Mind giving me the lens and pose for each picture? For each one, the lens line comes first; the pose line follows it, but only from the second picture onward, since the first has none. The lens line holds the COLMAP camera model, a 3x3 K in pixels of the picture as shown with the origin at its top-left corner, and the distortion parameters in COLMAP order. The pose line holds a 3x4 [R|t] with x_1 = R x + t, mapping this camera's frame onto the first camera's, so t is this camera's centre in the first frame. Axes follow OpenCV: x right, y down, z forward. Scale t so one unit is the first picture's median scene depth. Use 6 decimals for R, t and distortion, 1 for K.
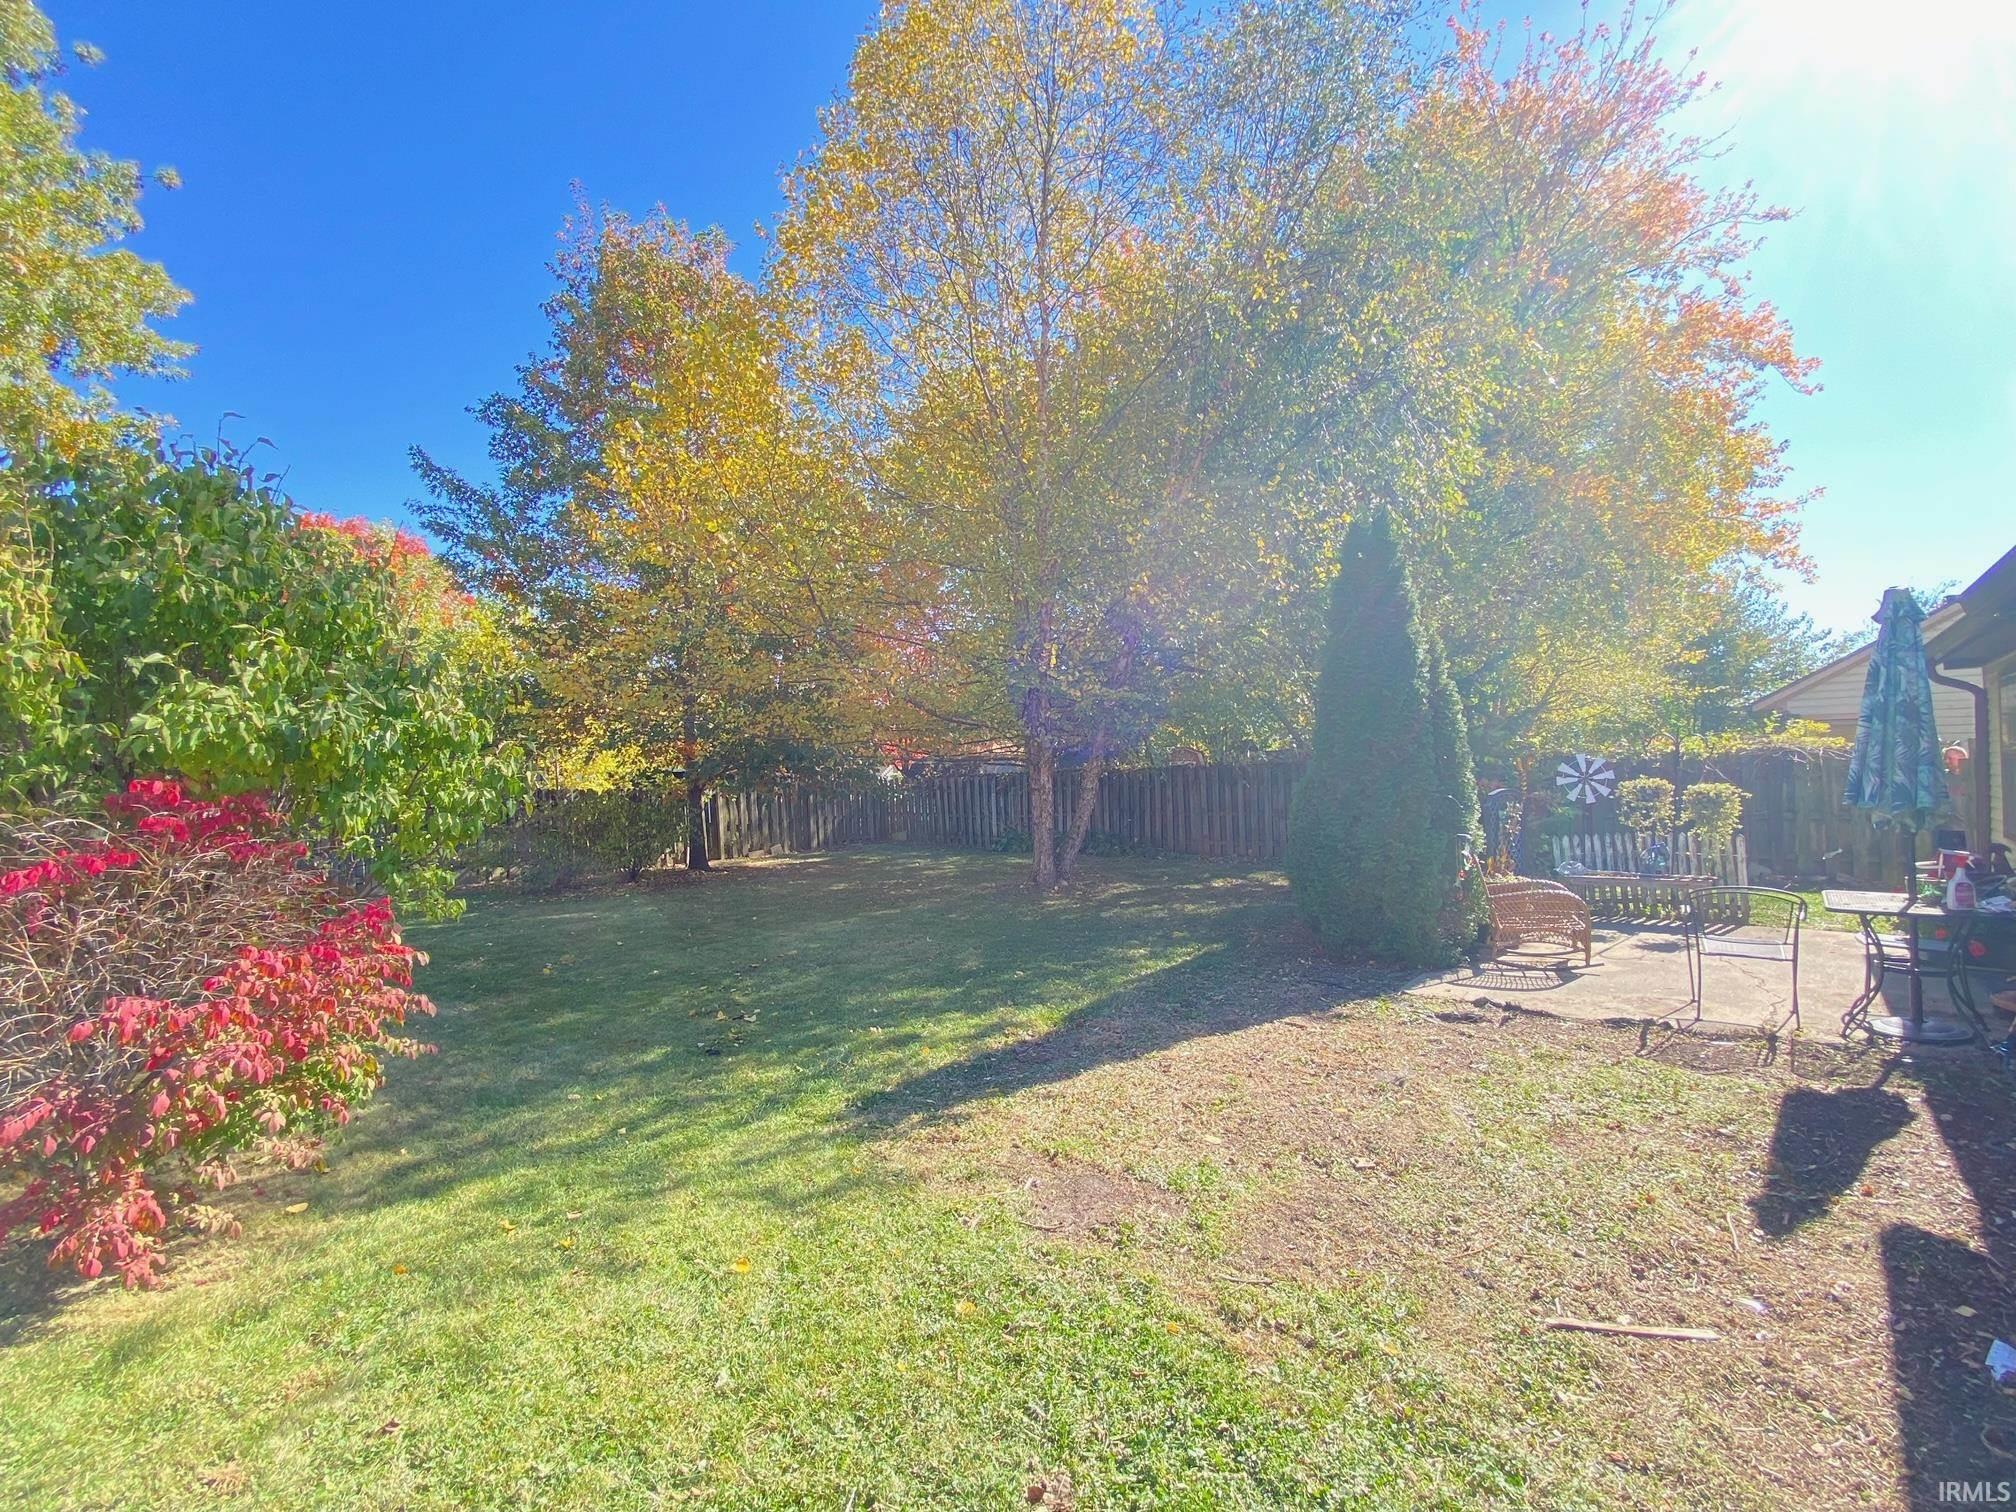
lens RADIAL K [[809.9, 0, 1009.4], [0, 809.9, 750.8], [0, 0, 1]] dist [-0.001487, -0.000218]
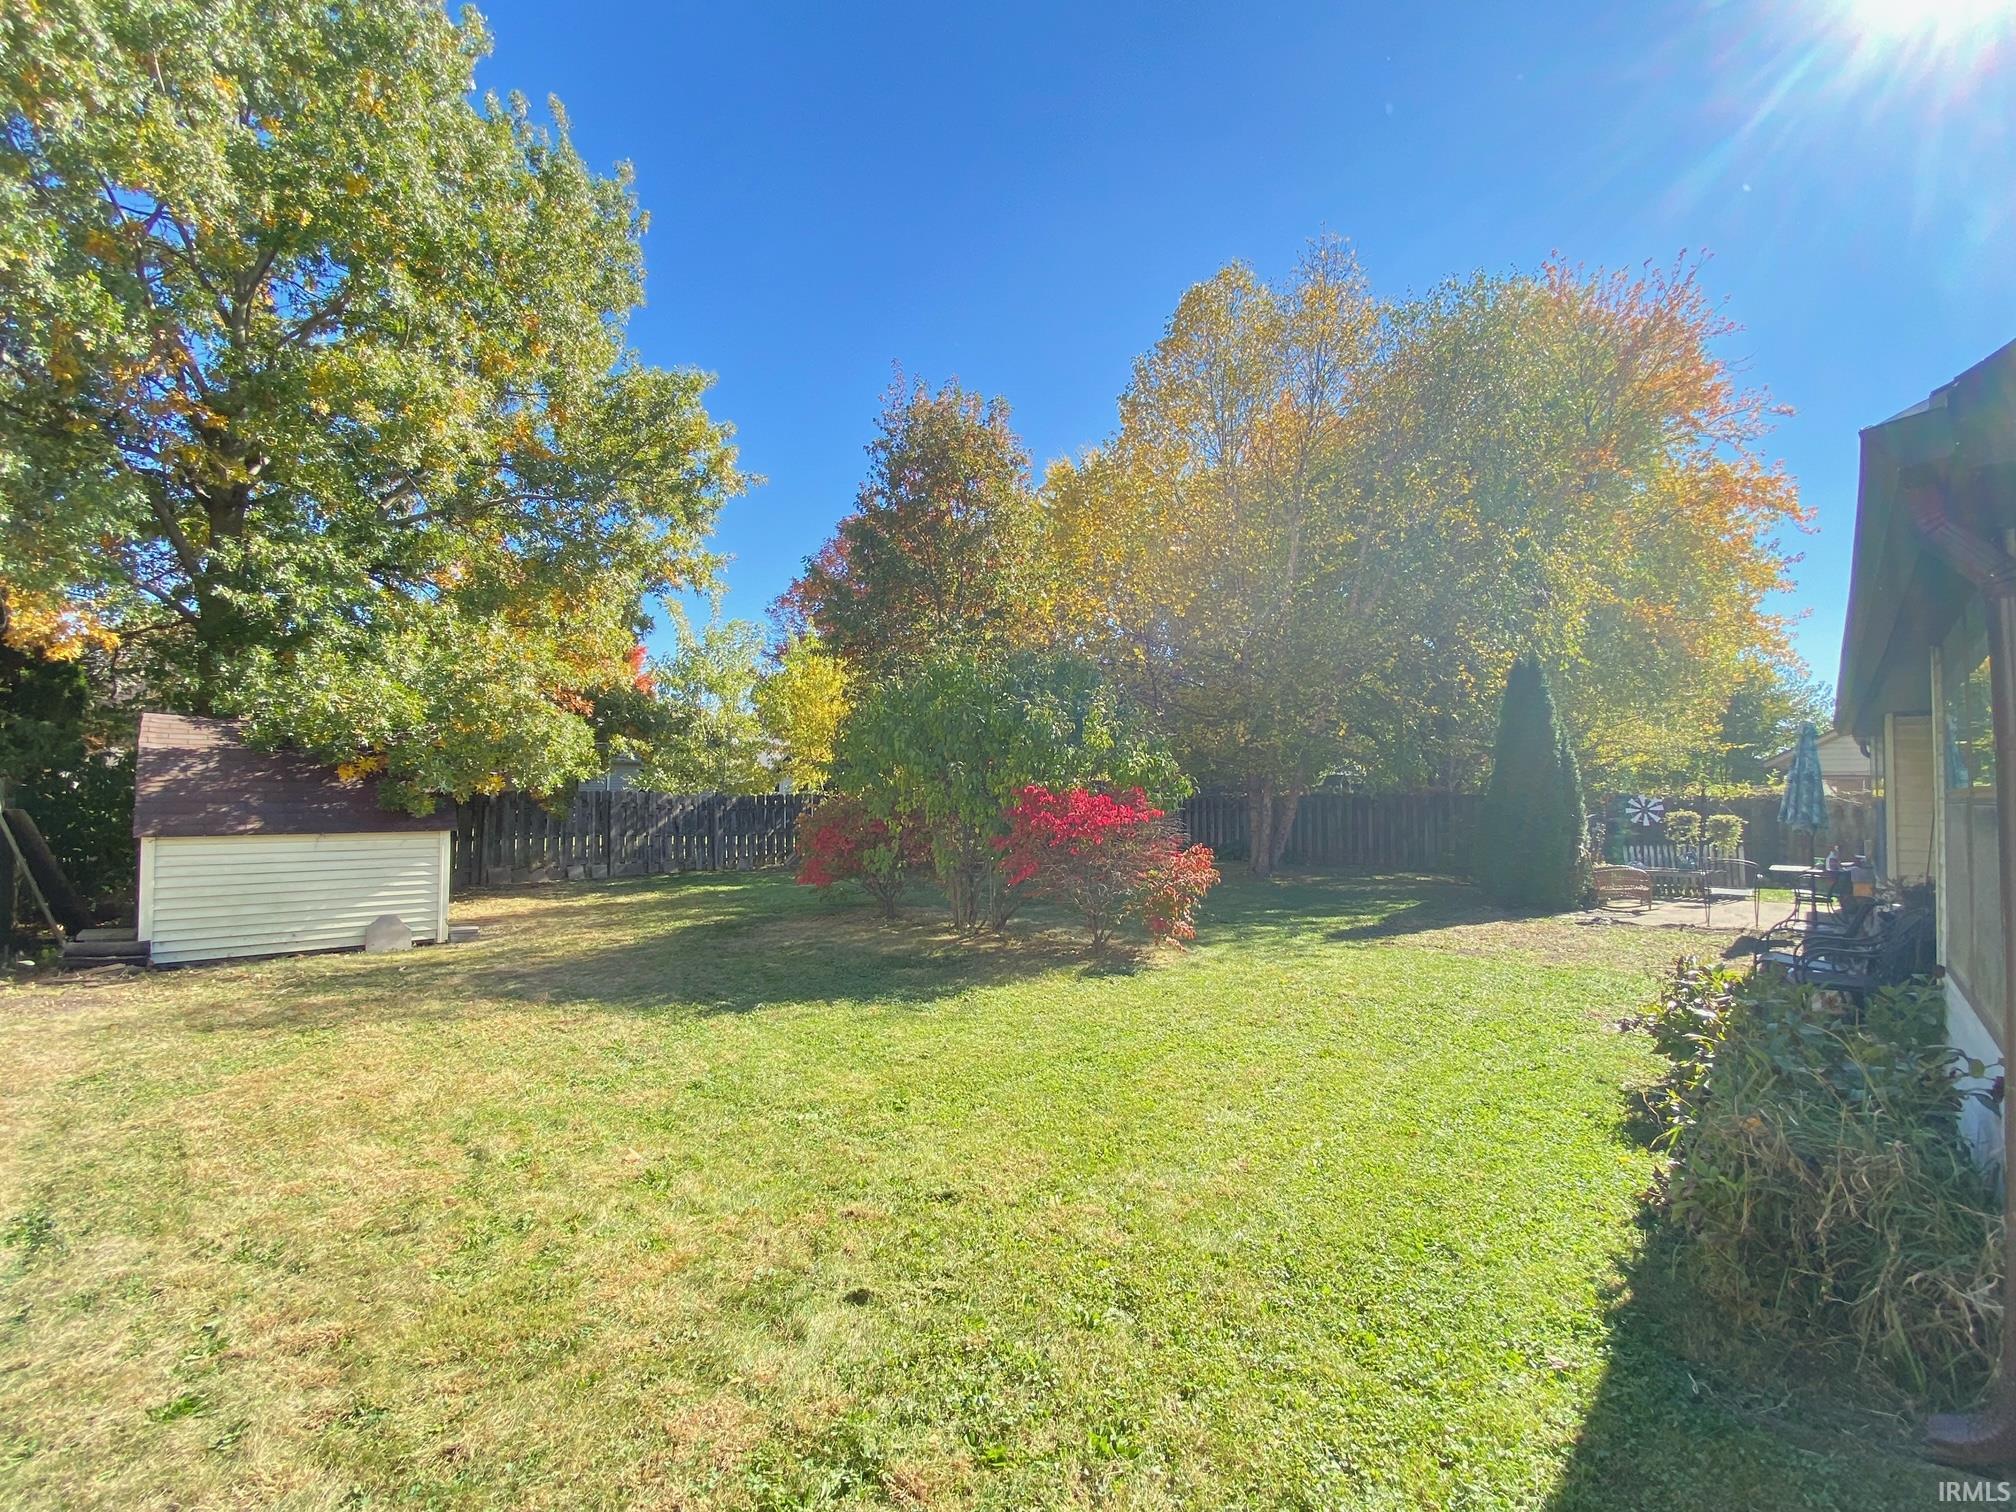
lens RADIAL K [[809.9, 0, 1006.4], [0, 809.9, 763.7], [0, 0, 1]] dist [-0.001487, -0.000218]
pose [[0.999179, 0.027946, -0.029347, -0.519328], [-0.028396, 0.999483, -0.015047, 0.002608], [0.028912, 0.015868, 0.999456, -0.655303]]
